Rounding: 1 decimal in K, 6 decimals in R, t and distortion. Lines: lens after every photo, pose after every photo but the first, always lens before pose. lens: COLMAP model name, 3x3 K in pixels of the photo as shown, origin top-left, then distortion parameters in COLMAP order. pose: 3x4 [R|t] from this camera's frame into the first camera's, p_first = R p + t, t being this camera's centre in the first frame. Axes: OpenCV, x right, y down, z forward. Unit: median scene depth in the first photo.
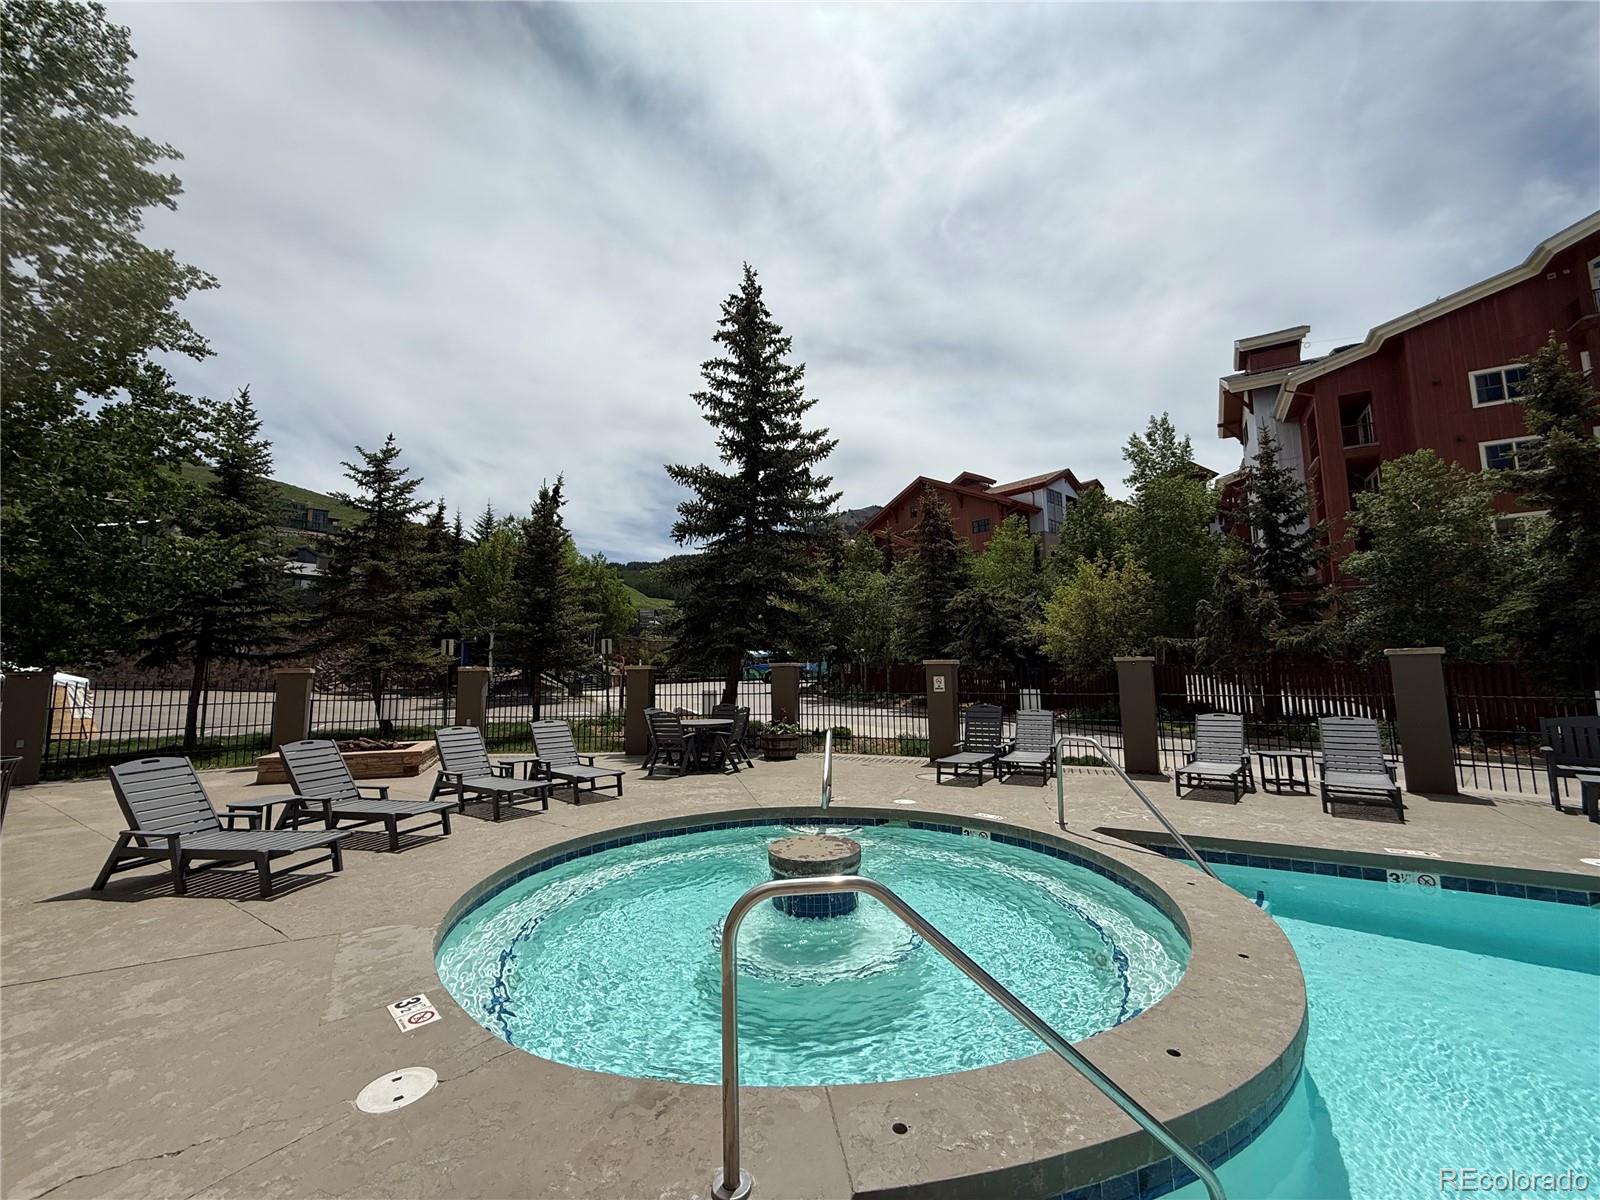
lens RADIAL K [[638.4, 0, 793.3], [0, 638.4, 598.0], [0, 0, 1]] dist [-0.000988, -0.000037]
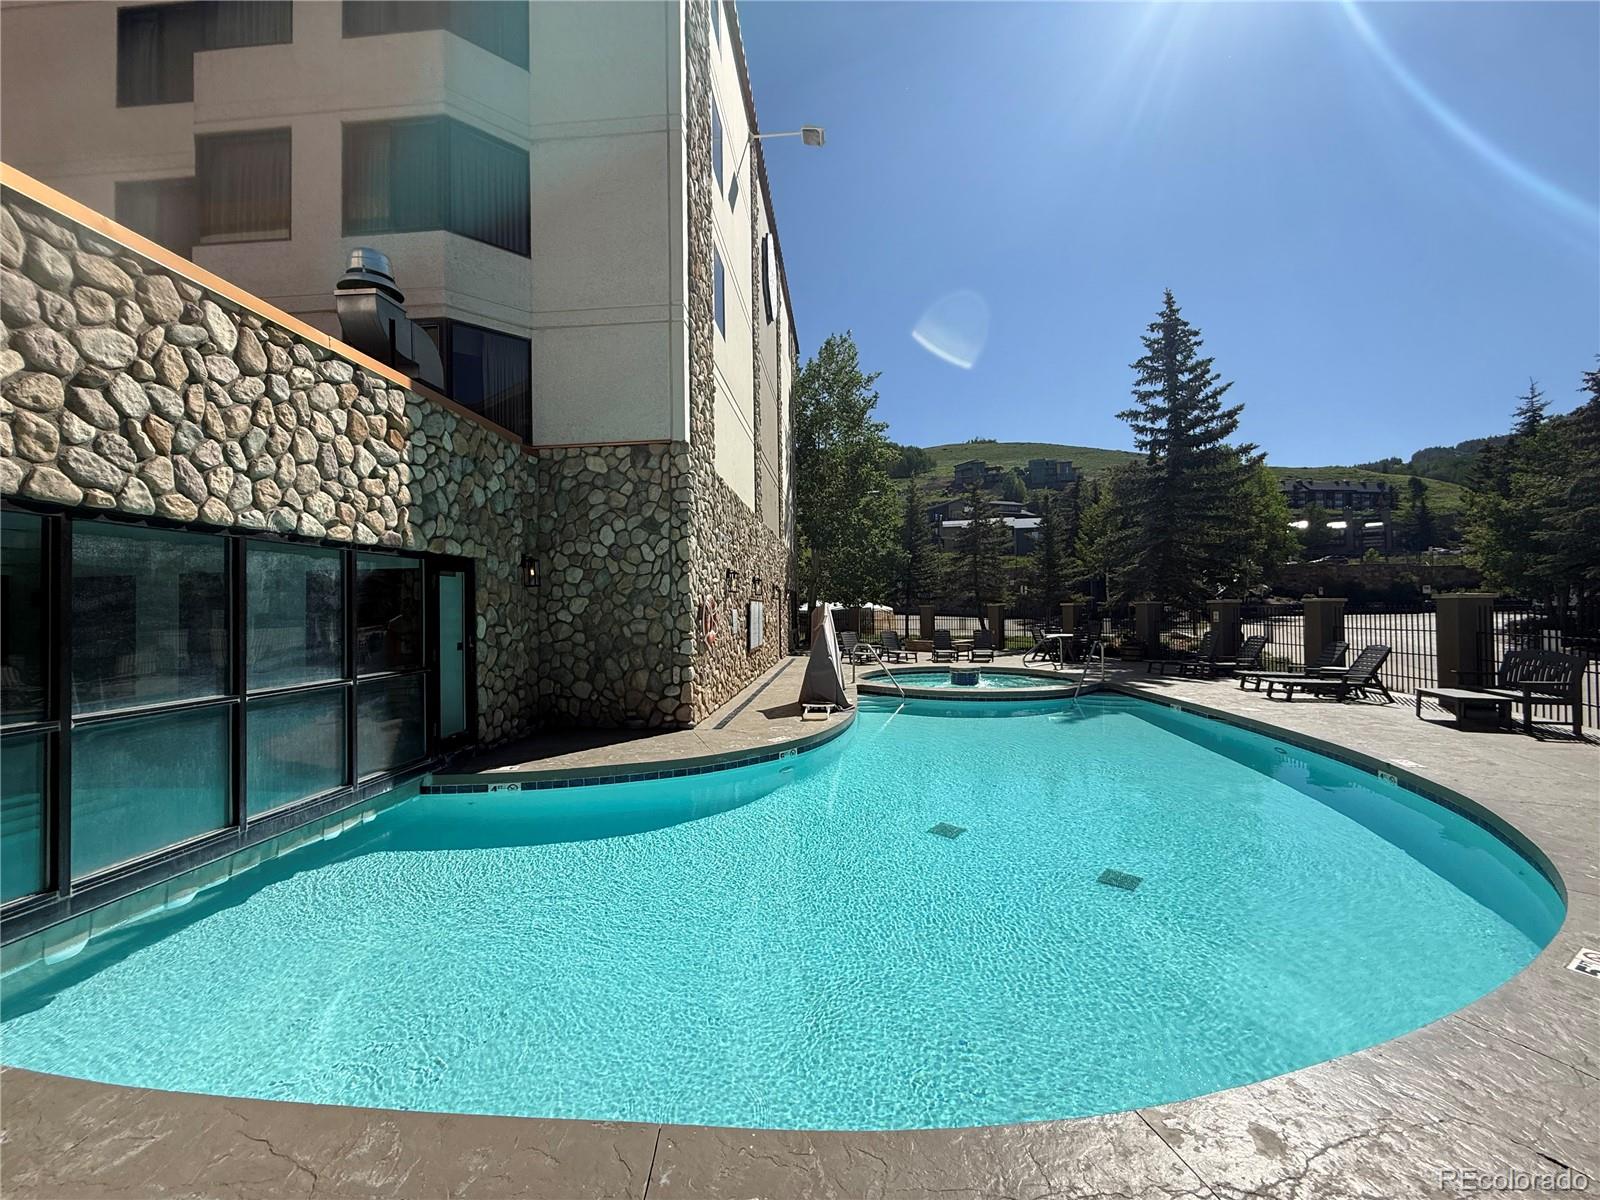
lens RADIAL K [[638.4, 0, 793.3], [0, 638.4, 598.0], [0, 0, 1]] dist [-0.000988, -0.000037]
pose [[0.490745, -0.005829, -0.871284, 0.677560], [0.097862, 0.994019, 0.048470, -0.047185], [0.865790, -0.109052, 0.488380, -0.343973]]
